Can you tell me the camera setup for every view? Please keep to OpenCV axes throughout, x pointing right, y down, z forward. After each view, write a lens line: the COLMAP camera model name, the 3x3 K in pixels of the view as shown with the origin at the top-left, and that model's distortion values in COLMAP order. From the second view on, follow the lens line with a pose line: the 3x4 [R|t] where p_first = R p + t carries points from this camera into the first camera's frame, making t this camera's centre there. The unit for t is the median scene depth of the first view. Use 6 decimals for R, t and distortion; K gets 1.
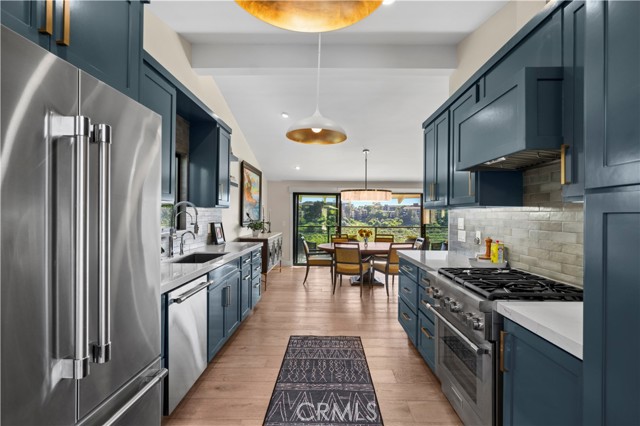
lens RADIAL K [[291.8, 0, 323.1], [0, 291.8, 214.3], [0, 0, 1]] dist [-0.001021, -0.000178]
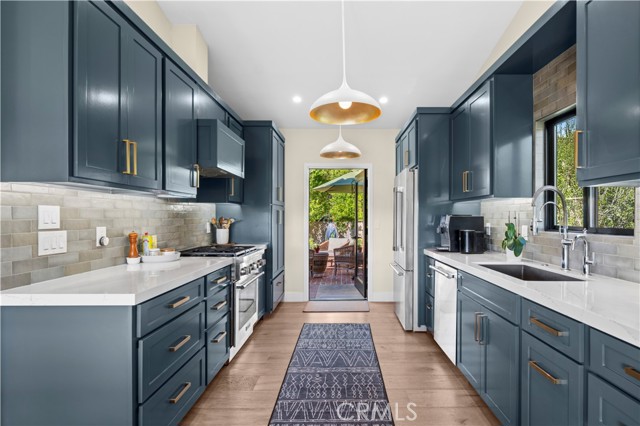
lens RADIAL K [[327.1, 0, 346.5], [0, 327.1, 217.7], [0, 0, 1]] dist [-0.002952, -0.000033]
pose [[-0.999349, -0.008159, -0.035136, 0.002877], [-0.008104, 0.999966, -0.001717, 0.028703], [0.035148, -0.001431, -0.999381, 1.518396]]
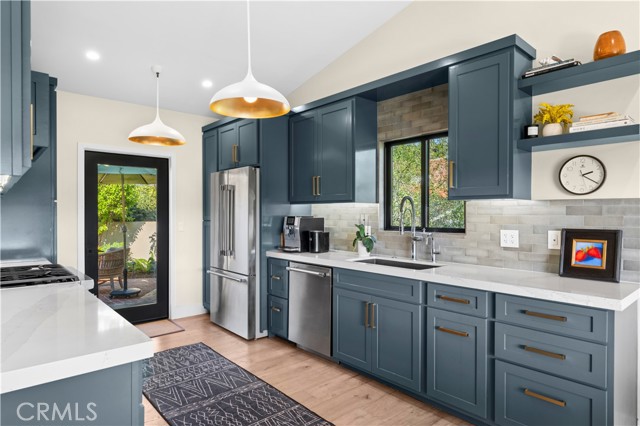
lens RADIAL K [[374.8, 0, 320.0], [0, 374.8, 213.0], [0, 0, 1]] dist [0.001055, 0.000500]
pose [[-0.737695, -0.005996, -0.675107, 0.396119], [-0.005123, 0.999981, -0.003283, 0.008763], [0.675114, 0.001037, -0.737713, 1.446618]]
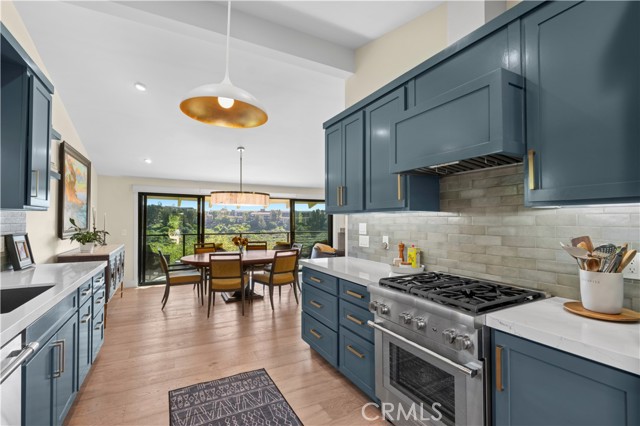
lens RADIAL K [[291.2, 0, 320.0], [0, 291.2, 216.4], [0, 0, 1]] dist [0.000759, -0.000304]
pose [[0.874714, 0.002028, 0.484636, -0.133237], [0.003686, 0.999934, -0.010837, -0.000227], [-0.484626, 0.011266, 0.874649, 0.197030]]
